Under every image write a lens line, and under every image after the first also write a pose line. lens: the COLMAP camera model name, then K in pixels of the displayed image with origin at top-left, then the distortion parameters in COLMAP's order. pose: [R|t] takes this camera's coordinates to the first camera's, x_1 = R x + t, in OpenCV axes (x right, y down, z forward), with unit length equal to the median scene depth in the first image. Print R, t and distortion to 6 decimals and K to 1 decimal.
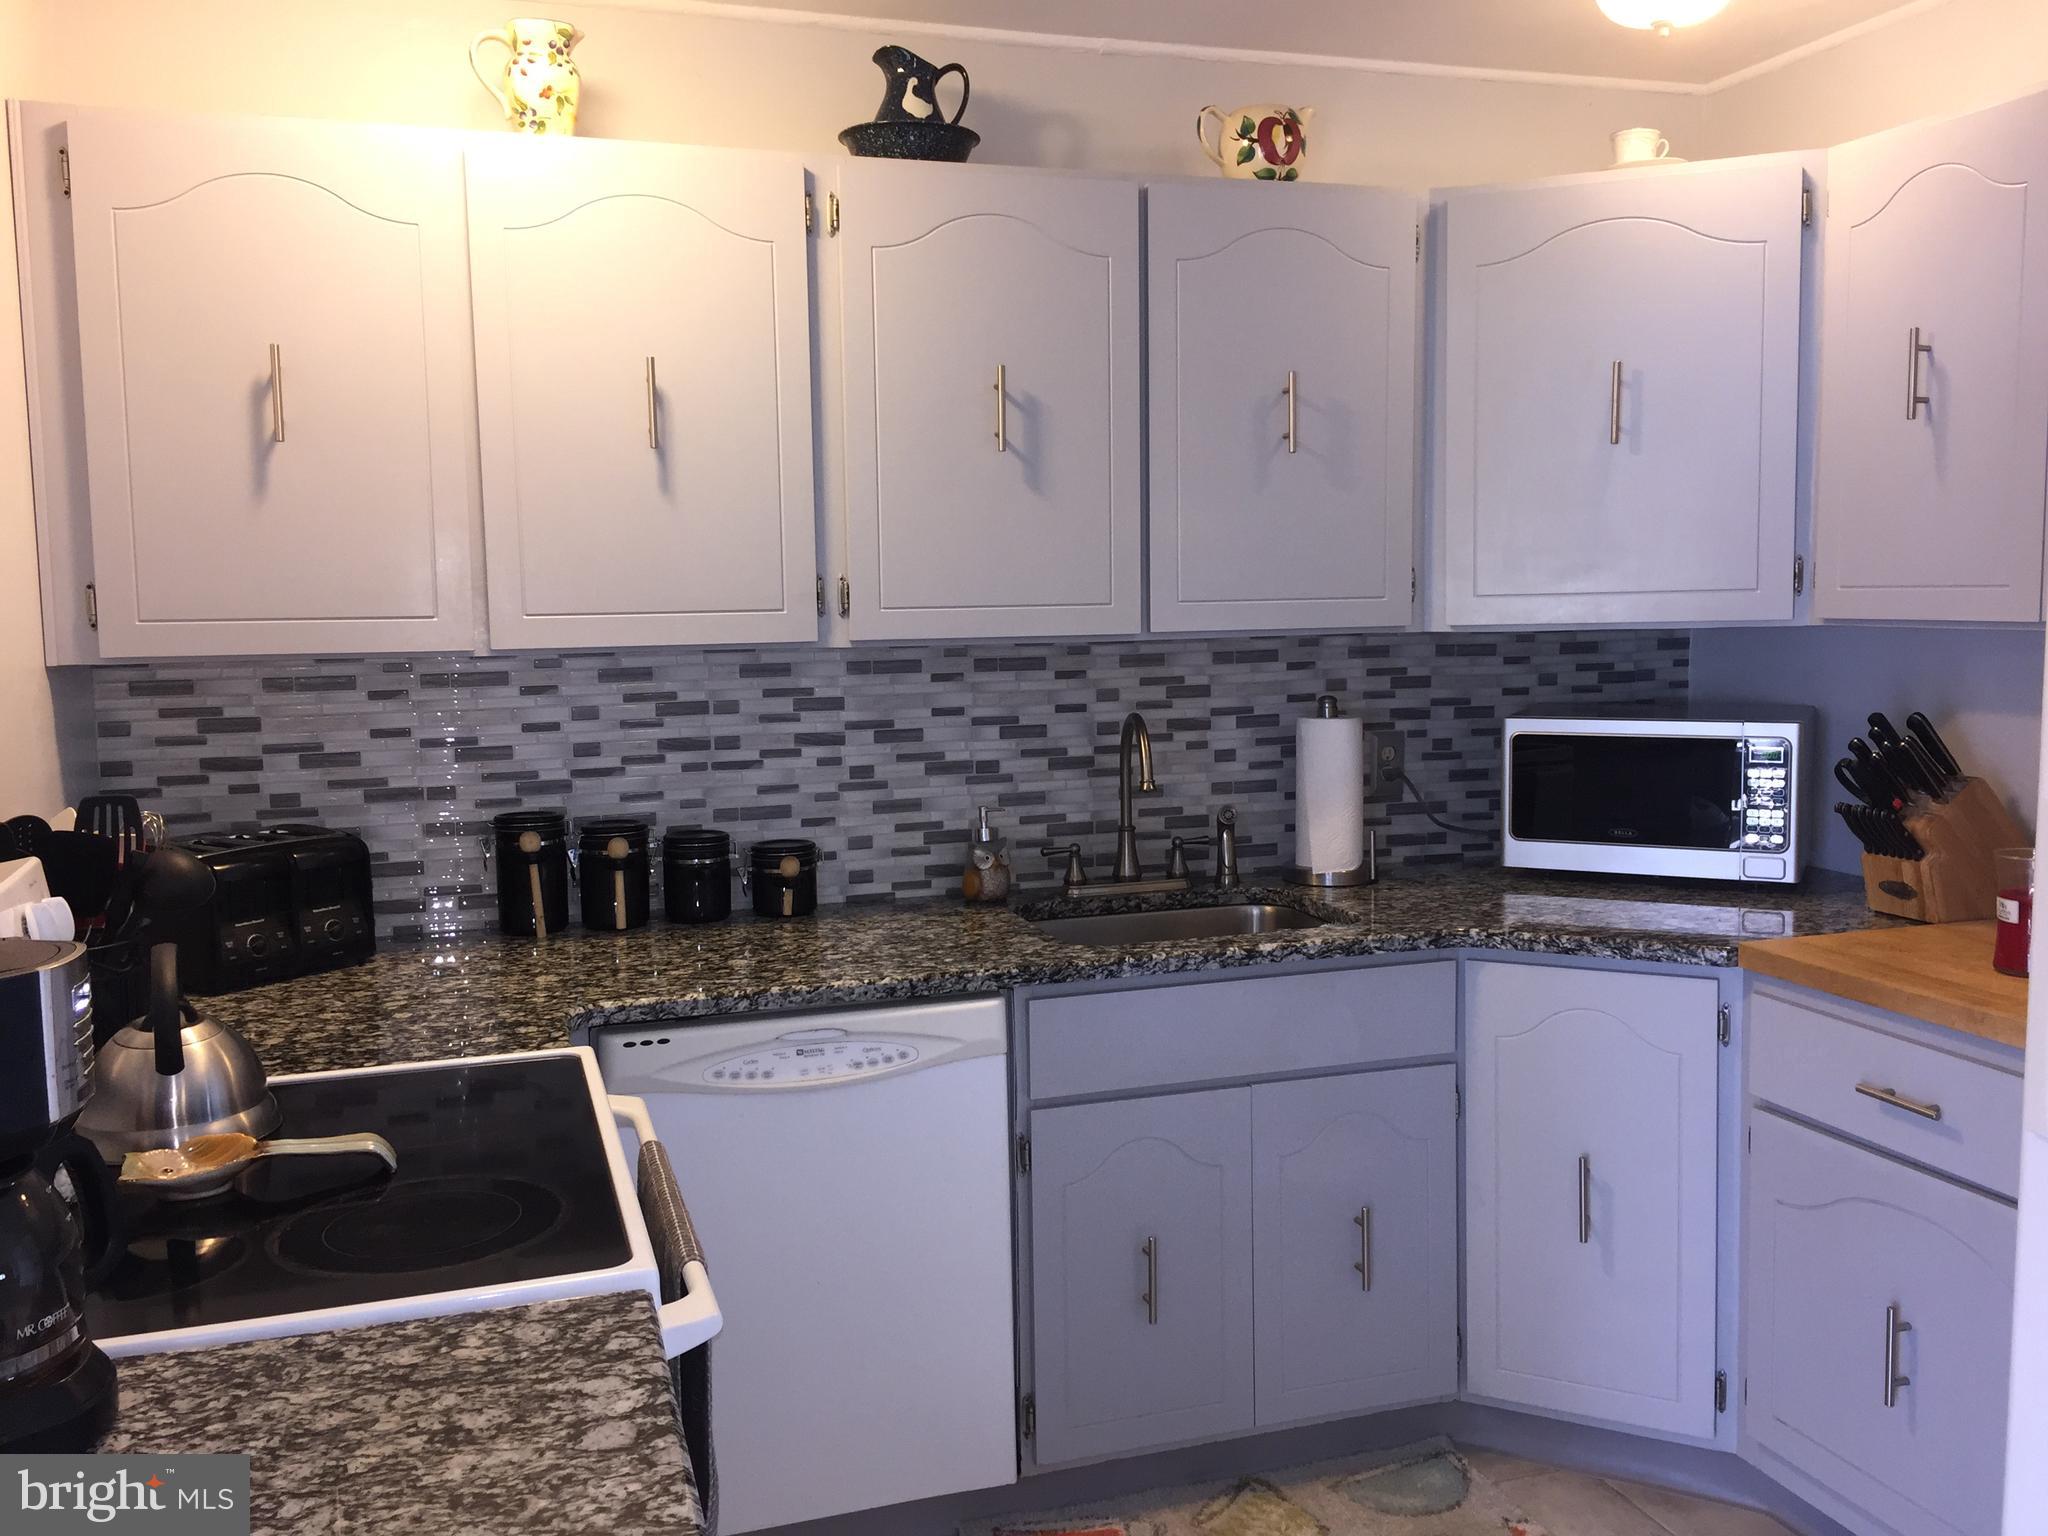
lens RADIAL K [[1758.8, 0, 1030.2], [0, 1758.8, 741.1], [0, 0, 1]] dist [0.090253, -0.110805]
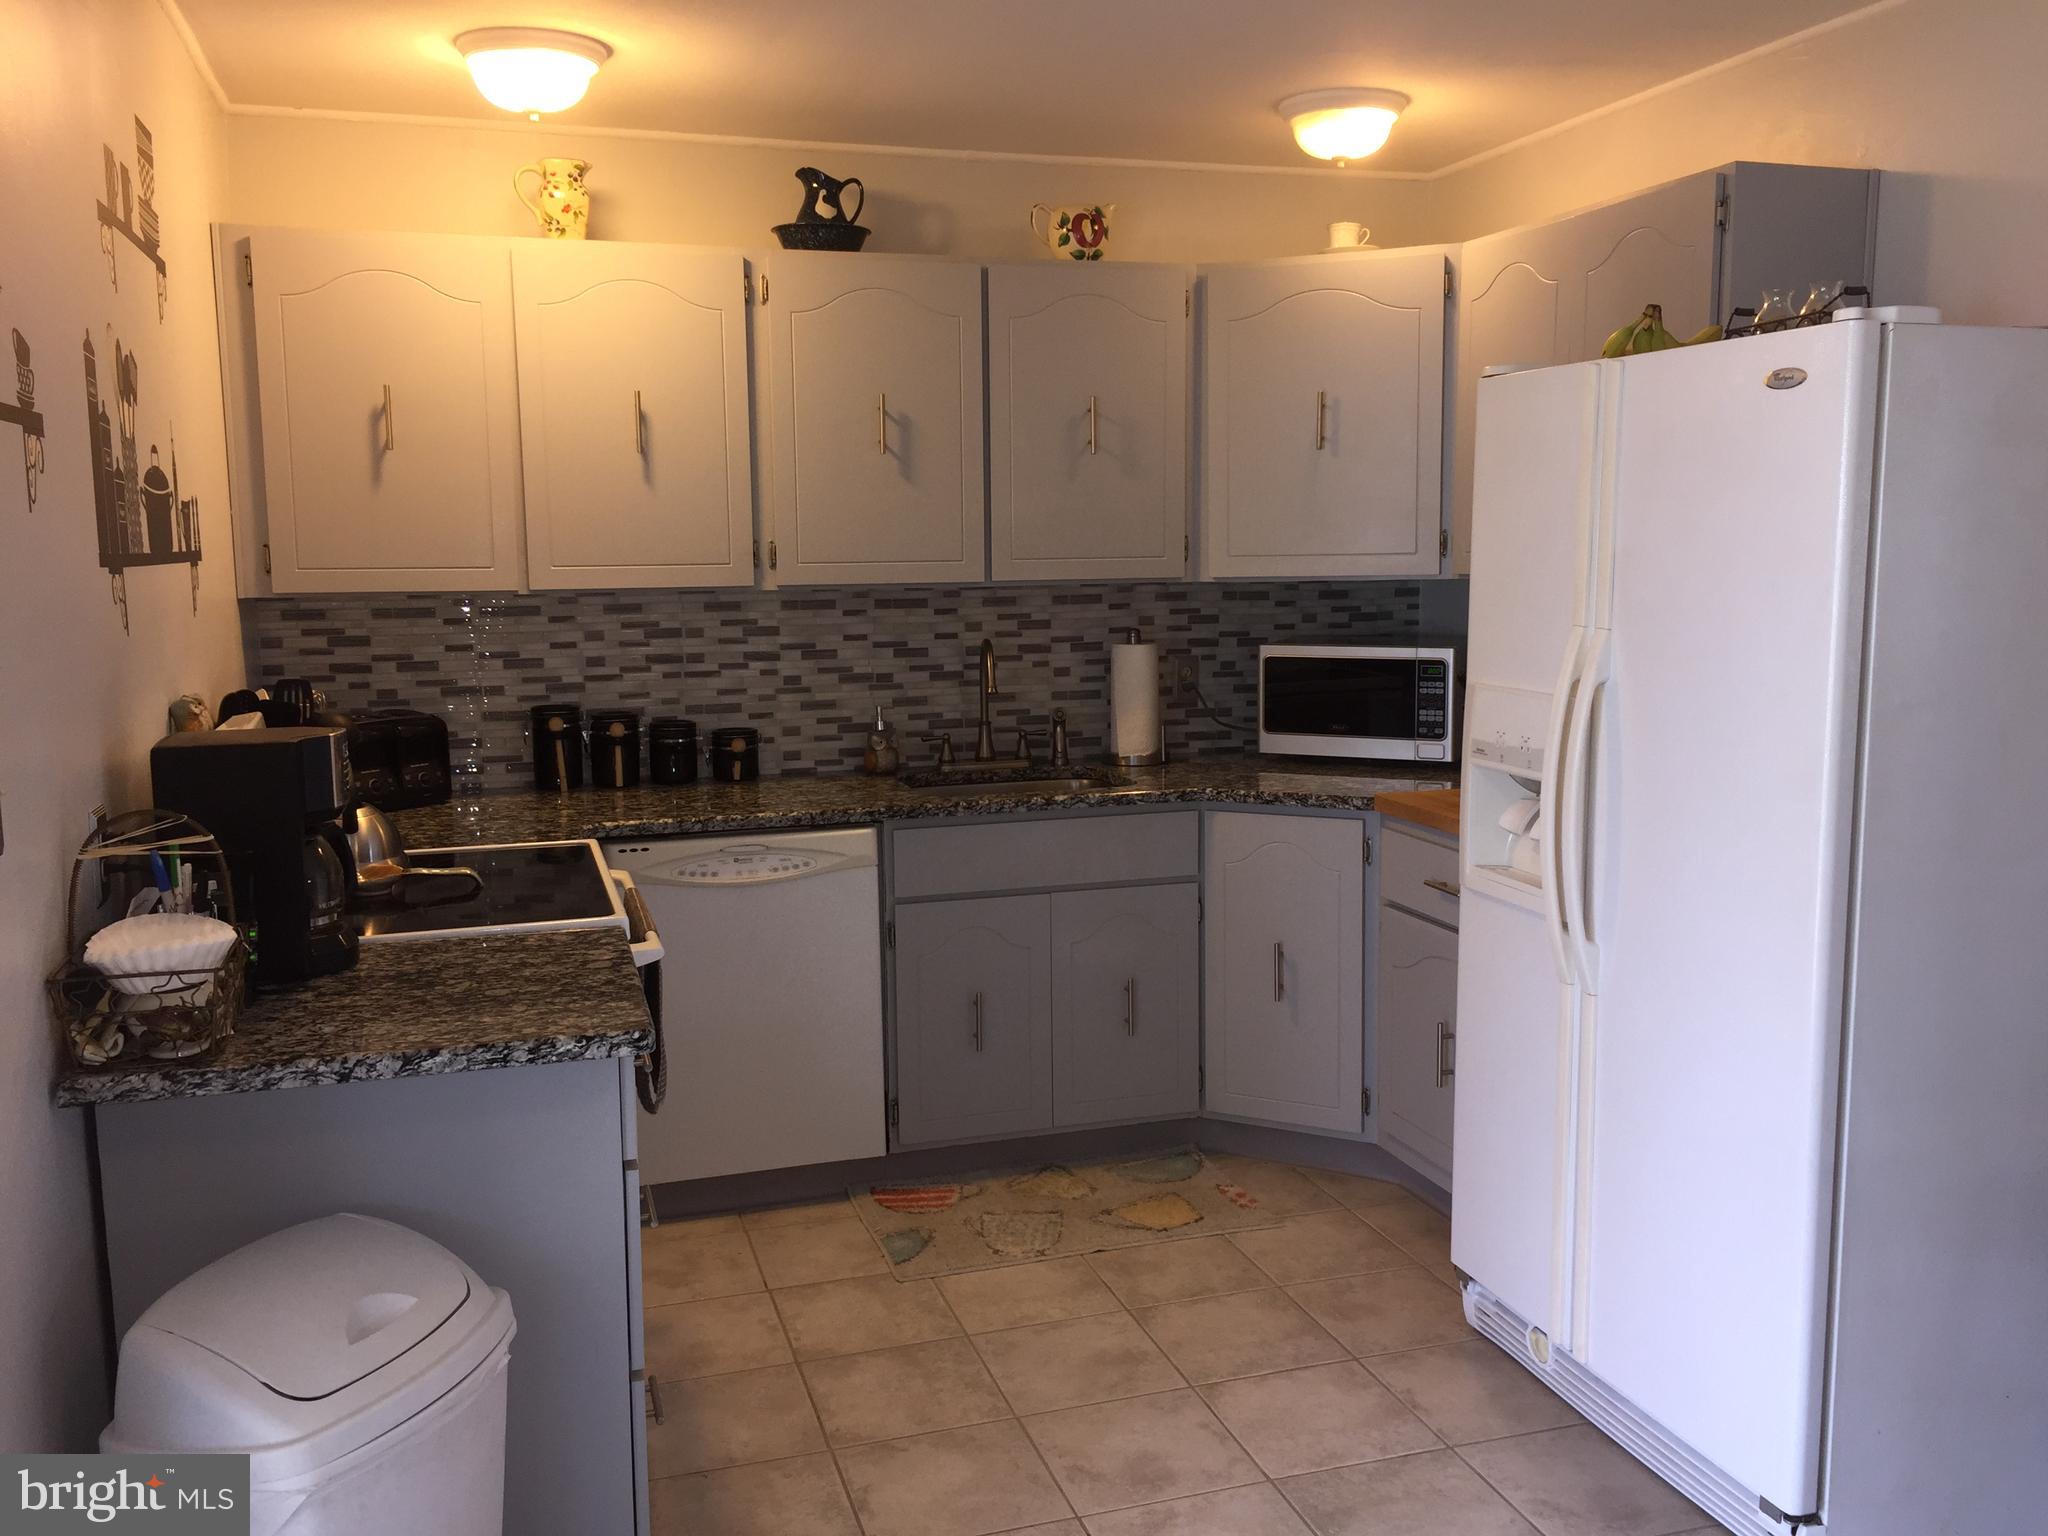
lens RADIAL K [[1769.7, 0, 1020.6], [0, 1769.7, 742.1], [0, 0, 1]] dist [0.091384, -0.097149]
pose [[0.999835, 0.006835, -0.016805, 0.115544], [-0.006351, 0.999569, 0.028677, 0.026631], [0.016994, -0.028565, 0.999447, -0.425230]]
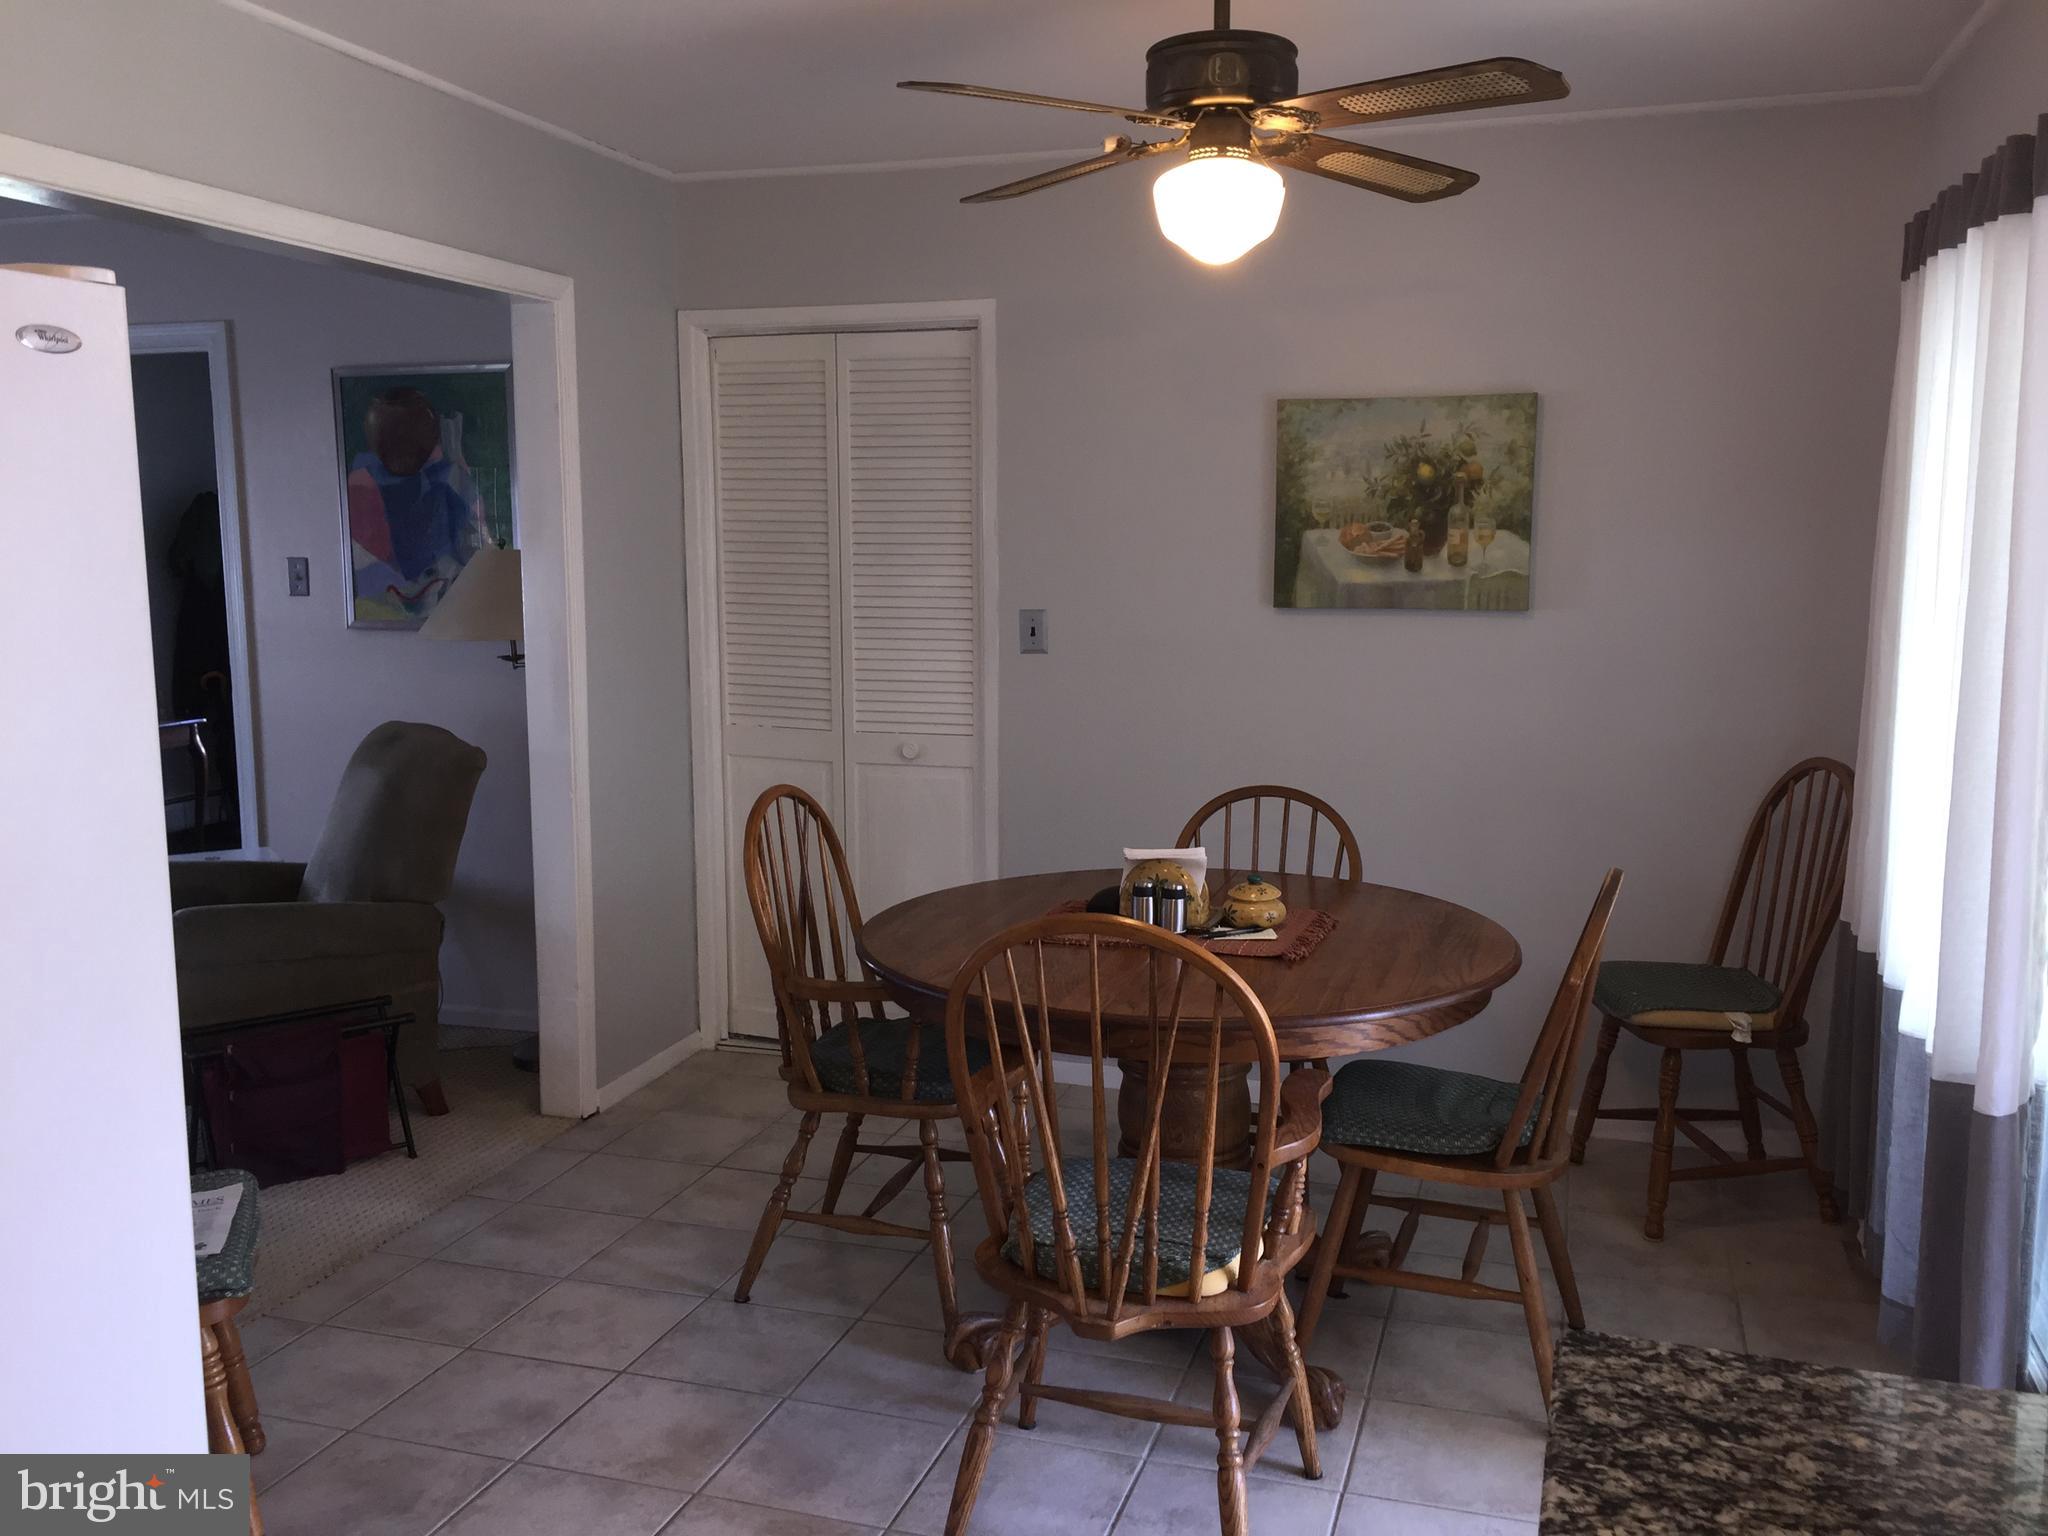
lens RADIAL K [[1769.7, 0, 1020.6], [0, 1769.7, 742.1], [0, 0, 1]] dist [0.091384, -0.097149]
pose [[-0.809769, -0.062955, 0.583361, -0.191075], [0.057713, 0.980860, 0.185965, -0.074984], [-0.583903, 0.184256, -0.790637, 0.706350]]
